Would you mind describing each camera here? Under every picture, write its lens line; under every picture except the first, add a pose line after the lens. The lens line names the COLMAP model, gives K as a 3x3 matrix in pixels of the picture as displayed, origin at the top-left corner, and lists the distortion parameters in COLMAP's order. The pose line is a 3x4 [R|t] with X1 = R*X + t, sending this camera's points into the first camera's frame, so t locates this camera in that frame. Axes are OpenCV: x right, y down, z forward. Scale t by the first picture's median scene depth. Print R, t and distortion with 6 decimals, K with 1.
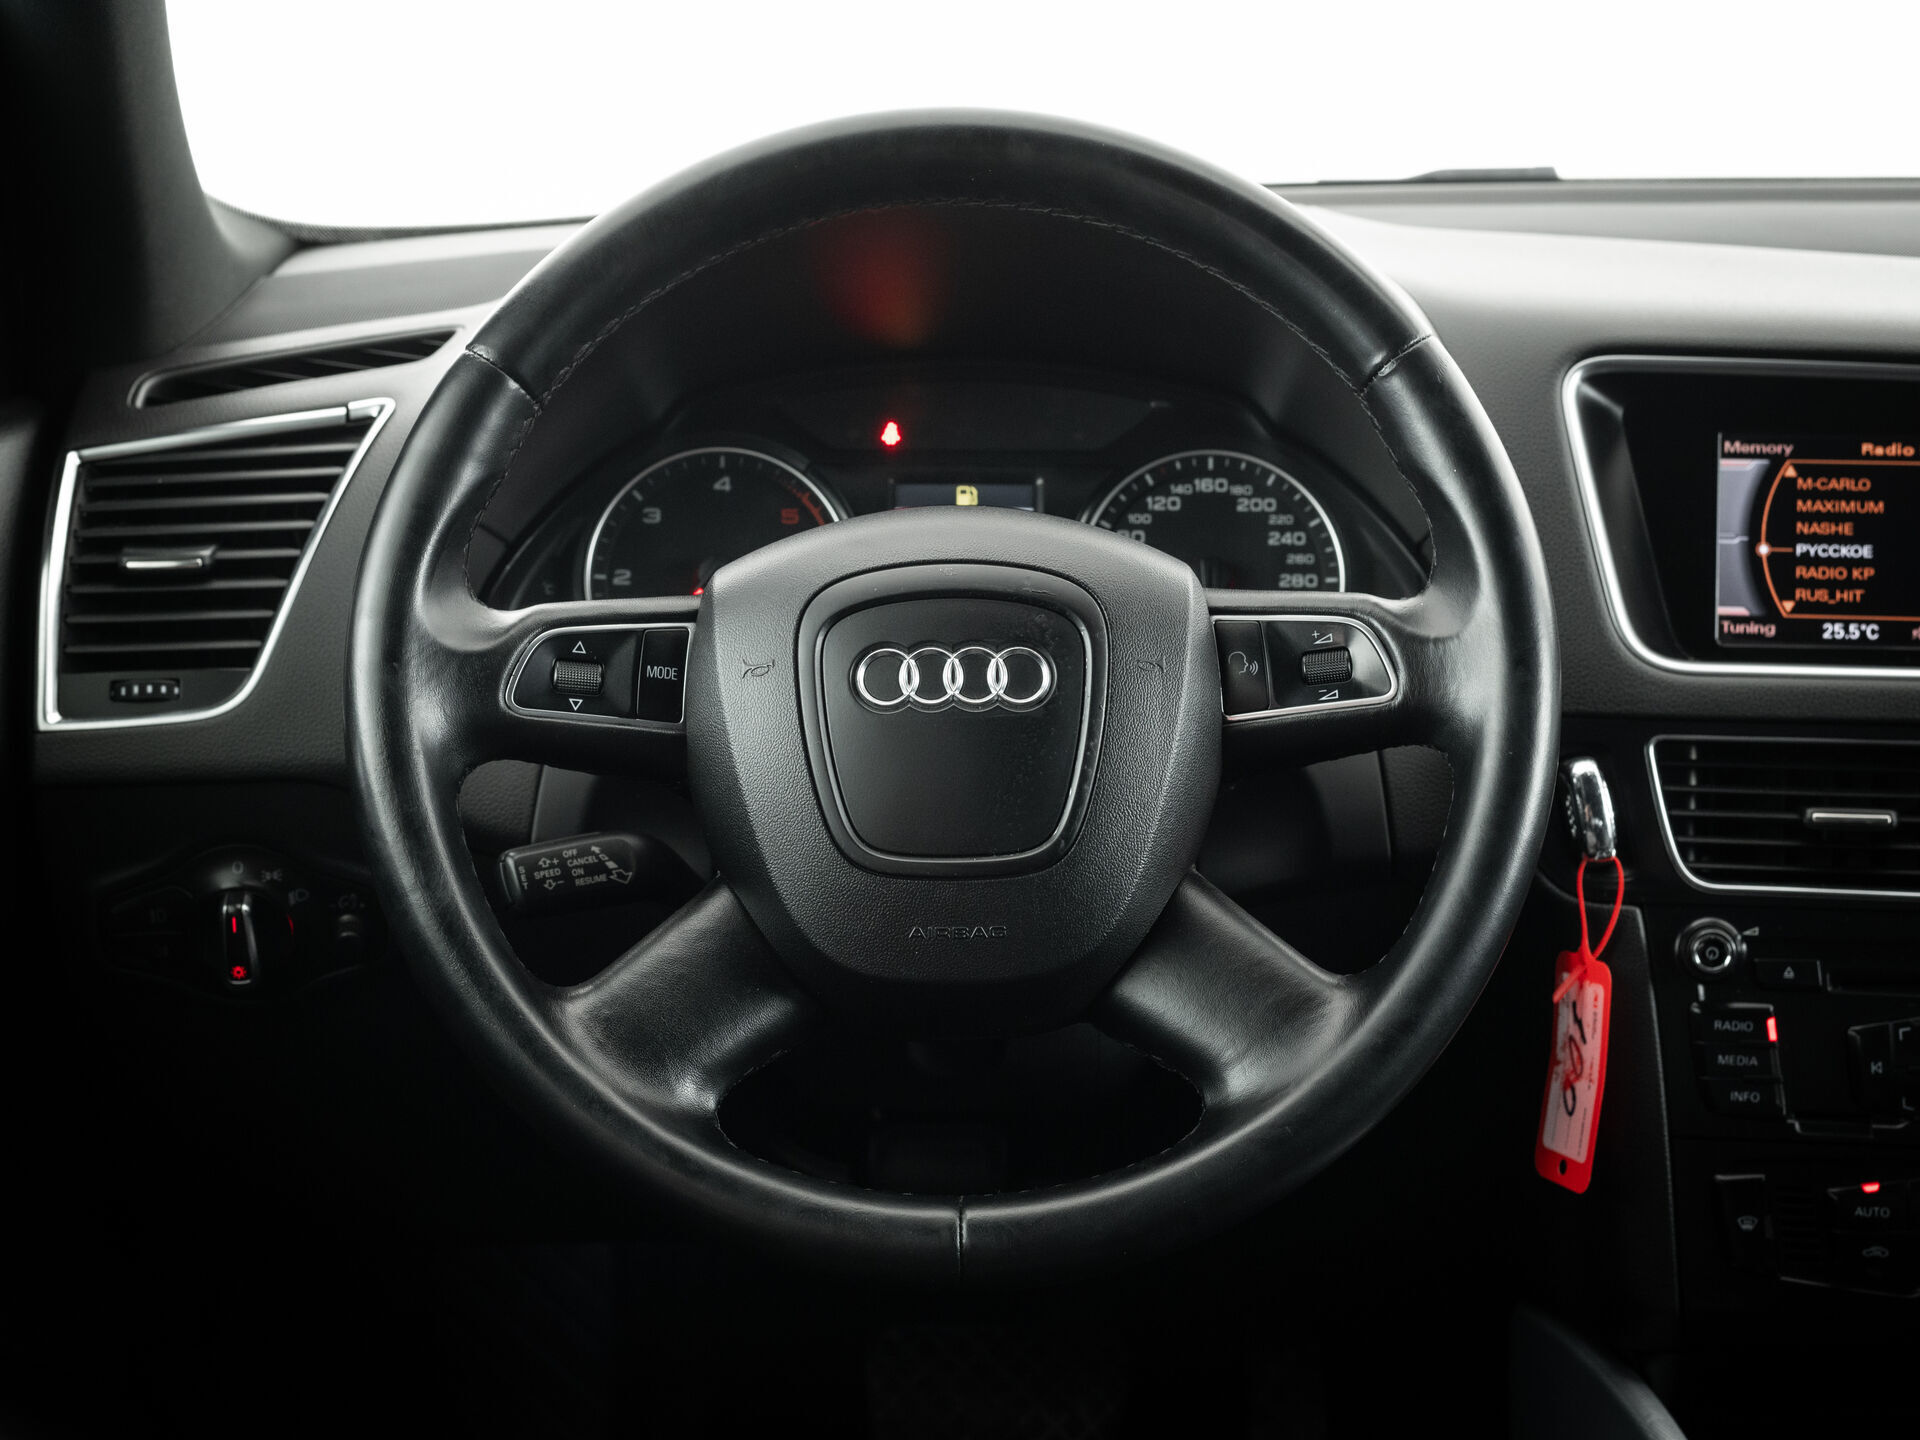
lens RADIAL K [[3254.5, 0, 960.0], [0, 3254.5, 720.0], [0, 0, 1]] dist [0.012589, -0.026627]
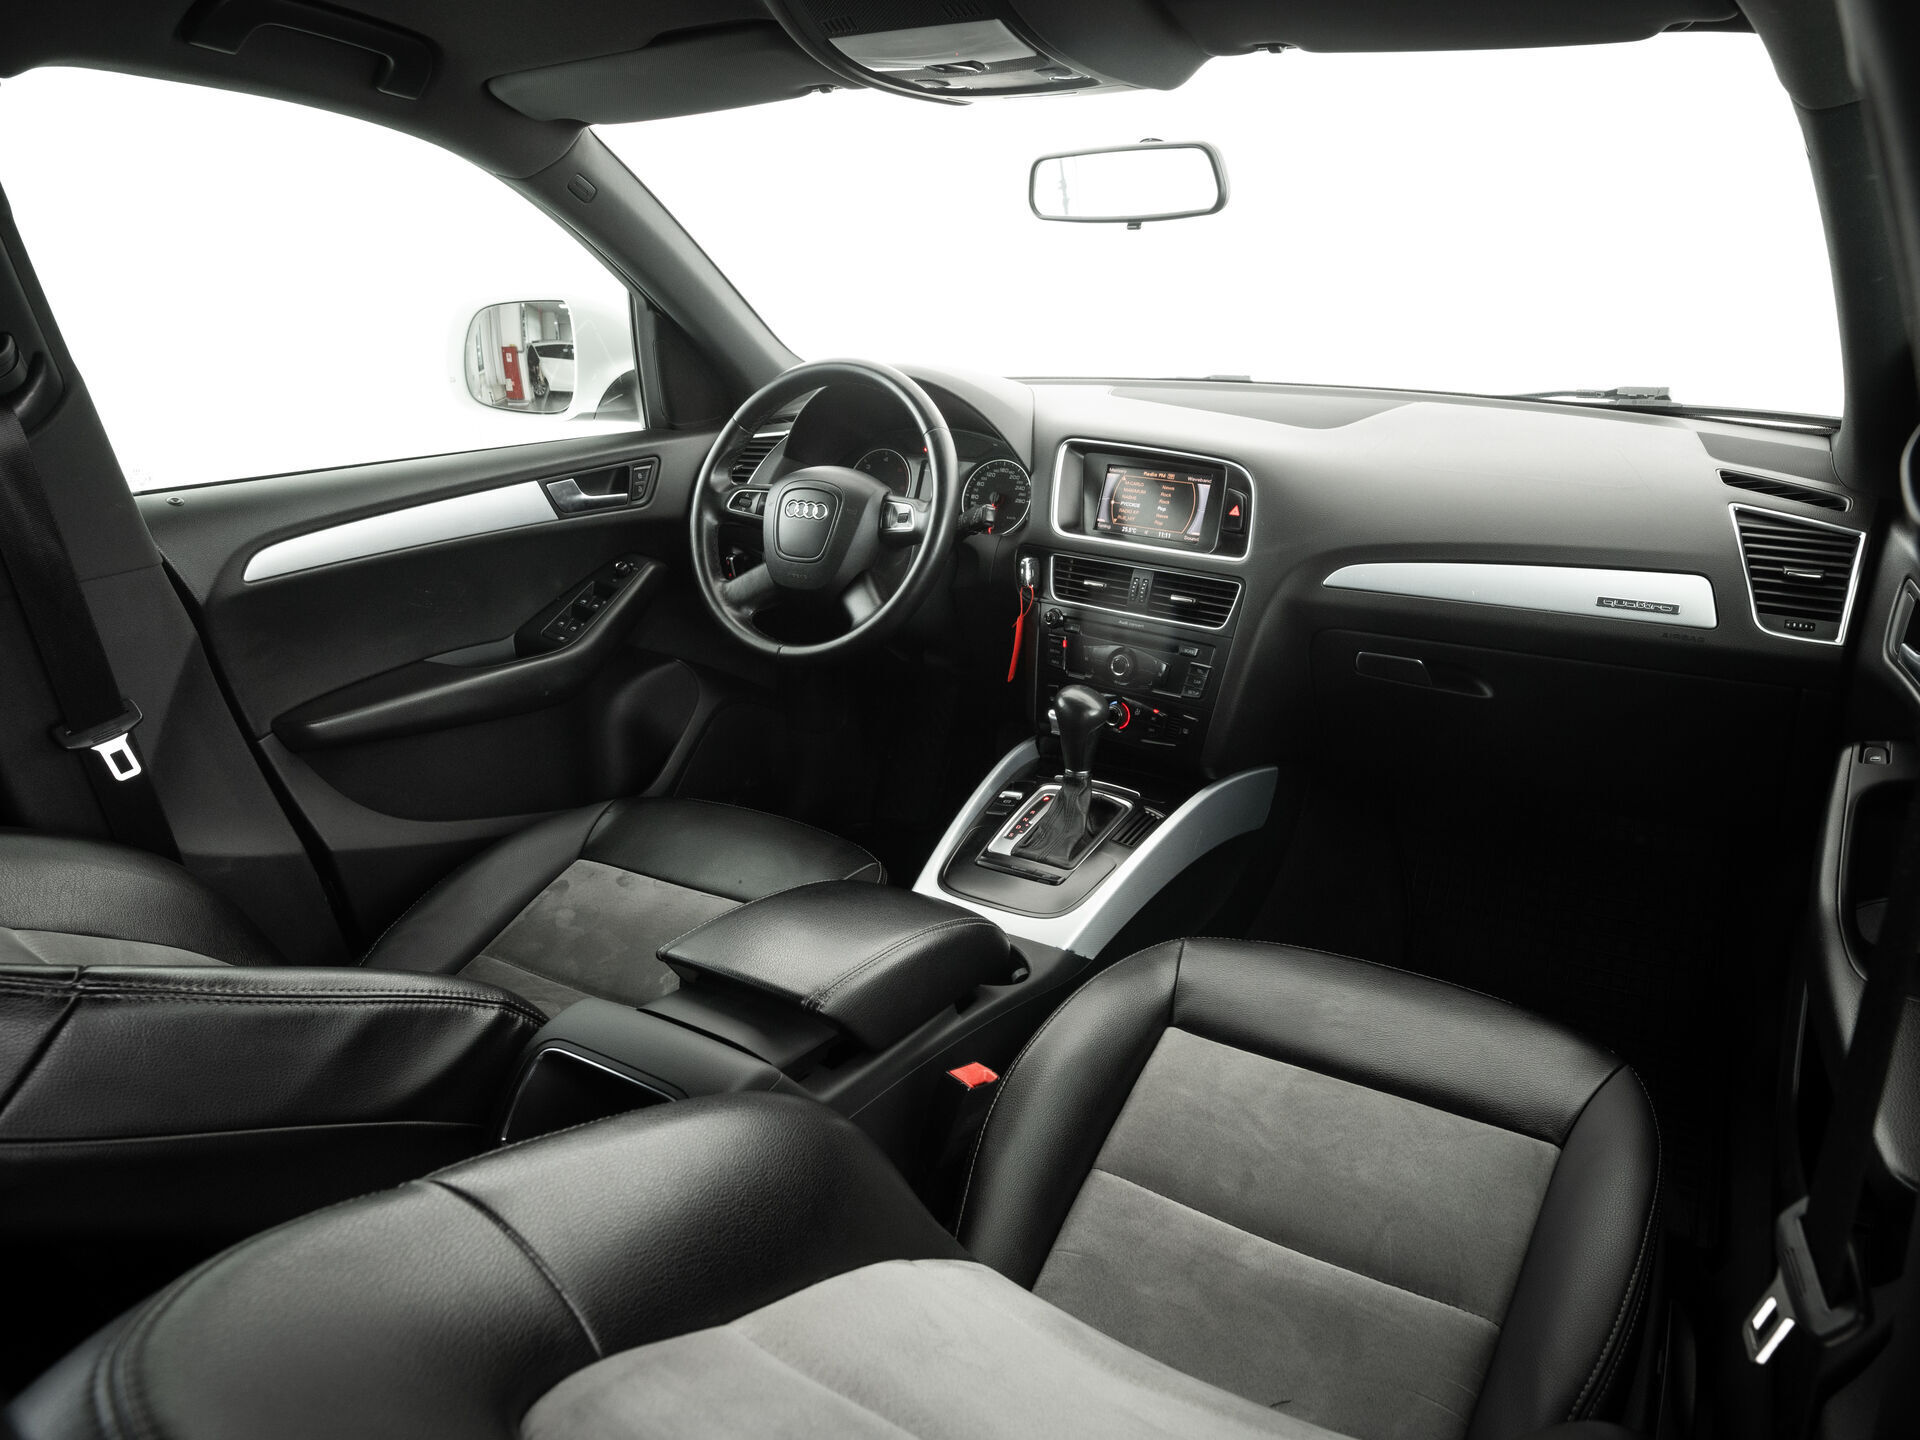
lens RADIAL K [[1258.9, 0, 1022.5], [0, 1258.9, 723.3], [0, 0, 1]] dist [-0.025551, -0.000239]
pose [[0.871089, 0.171975, -0.460032, 0.819100], [-0.110752, 0.981346, 0.157146, -0.024123], [0.478475, -0.085939, 0.873885, -0.168413]]
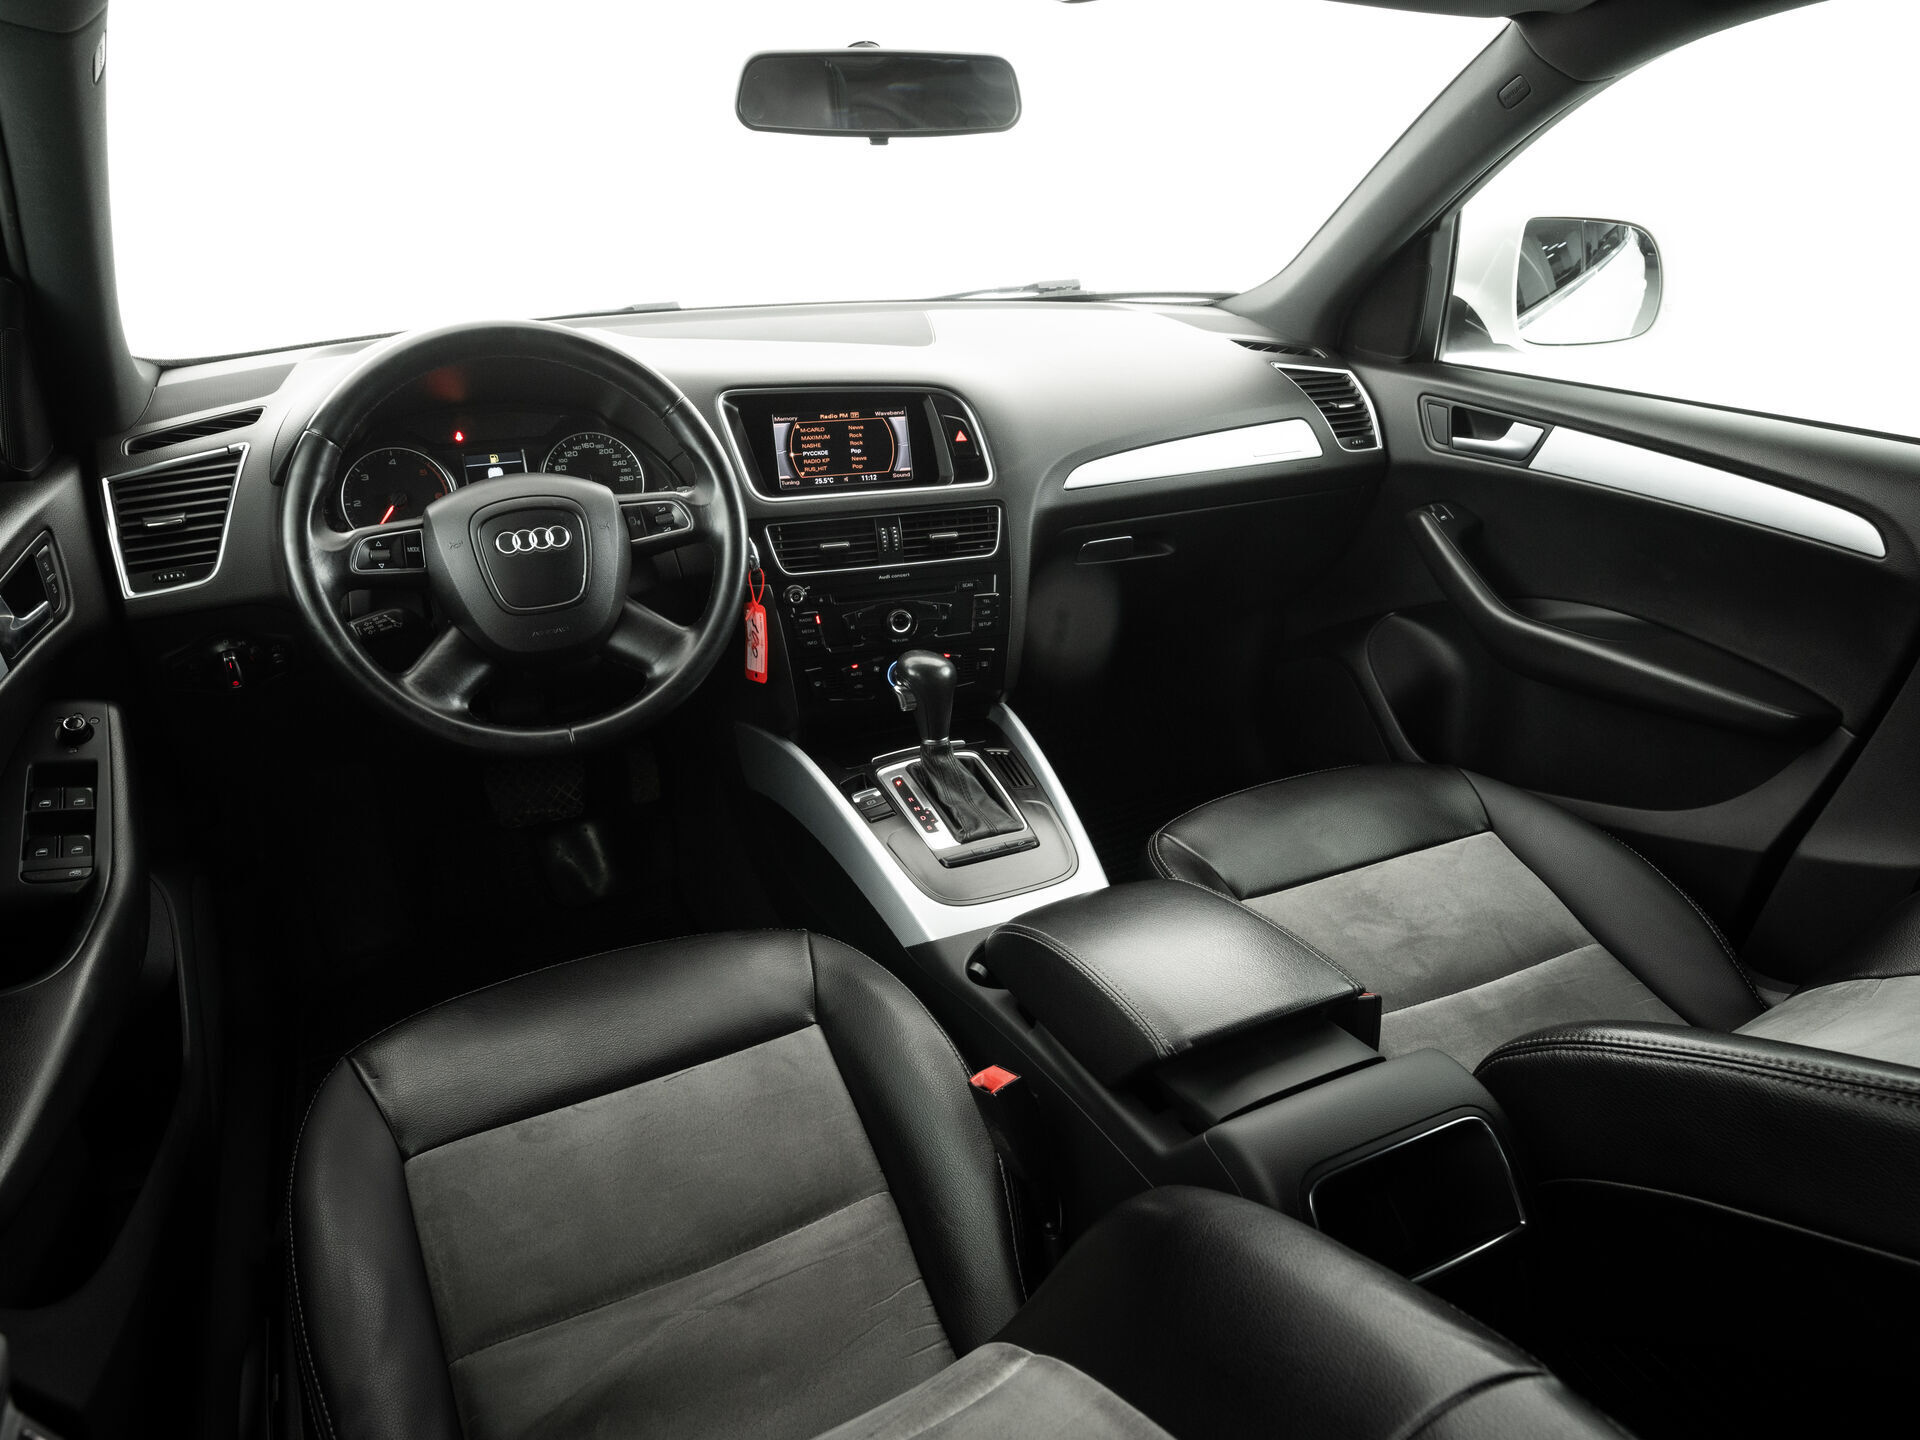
lens RADIAL K [[1257.7, 0, 973.5], [0, 1257.7, 712.4], [0, 0, 1]] dist [-0.025276, -0.001328]
pose [[0.897261, -0.171195, 0.406959, -0.107002], [0.089460, 0.973138, 0.212130, -0.053985], [-0.432343, -0.153929, 0.888474, -0.102607]]
